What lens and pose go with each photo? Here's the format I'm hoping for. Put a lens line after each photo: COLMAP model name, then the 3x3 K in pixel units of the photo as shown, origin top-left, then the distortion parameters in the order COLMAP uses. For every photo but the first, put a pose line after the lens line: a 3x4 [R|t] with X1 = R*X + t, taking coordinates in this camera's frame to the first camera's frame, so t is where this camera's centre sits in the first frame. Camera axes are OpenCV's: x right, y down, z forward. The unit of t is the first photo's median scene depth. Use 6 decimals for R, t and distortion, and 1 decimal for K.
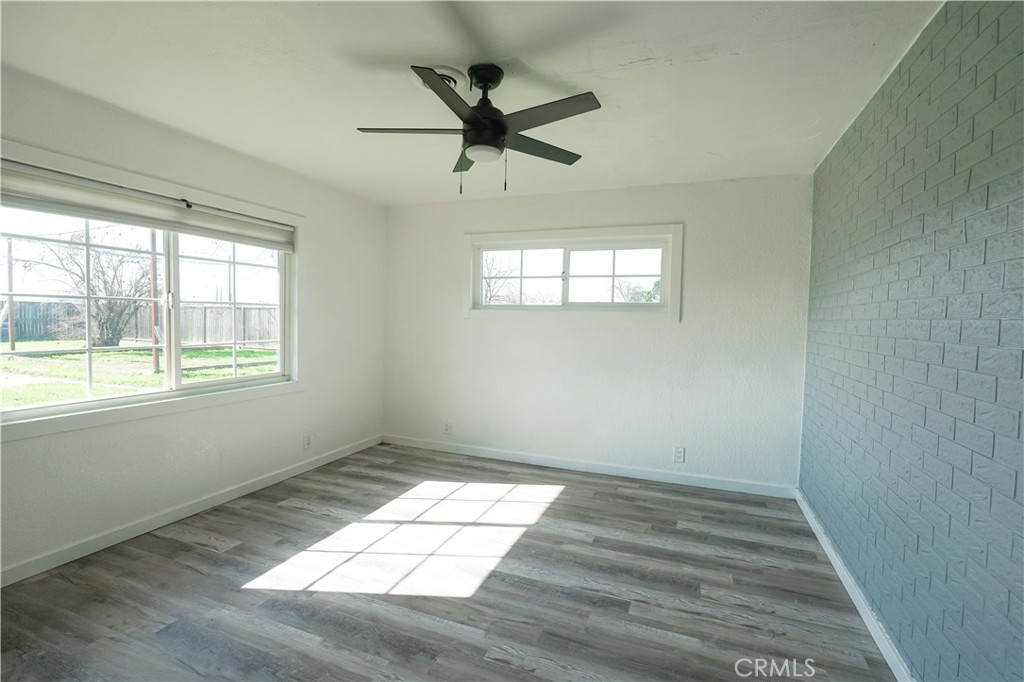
lens RADIAL K [[471.3, 0, 512.0], [0, 471.3, 341.0], [0, 0, 1]] dist [-0.014567, 0.008259]
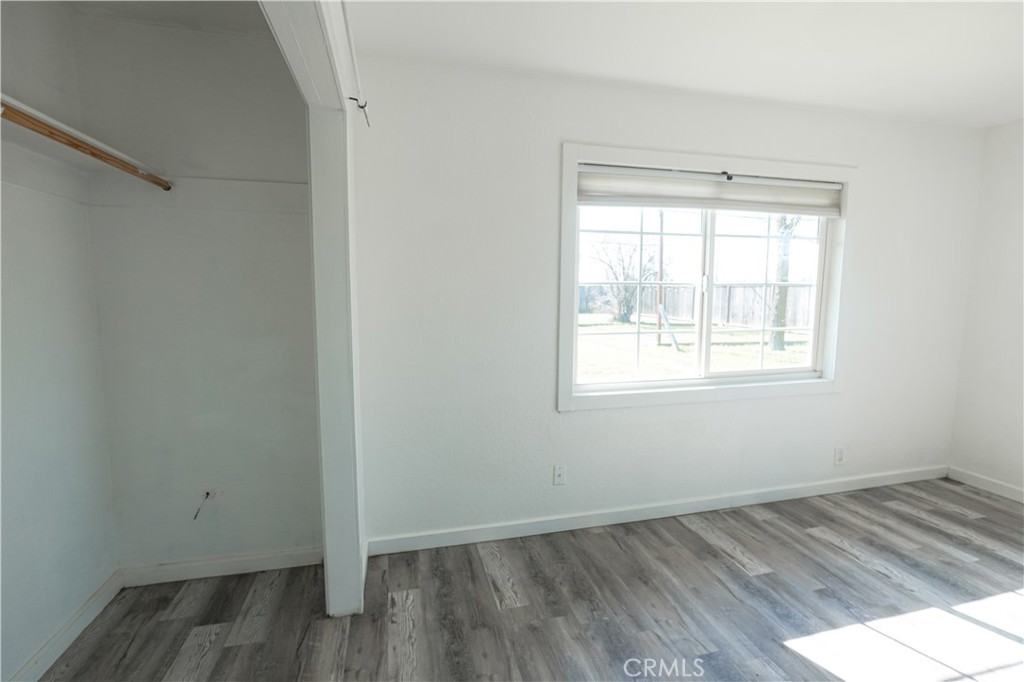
lens RADIAL K [[475.9, 0, 512.0], [0, 475.9, 341.0], [0, 0, 1]] dist [-0.017460, 0.009061]
pose [[0.592636, 0.065960, -0.802765, -0.183939], [-0.027894, 0.997724, 0.061387, -0.018704], [0.804988, -0.013988, 0.593127, 0.116556]]
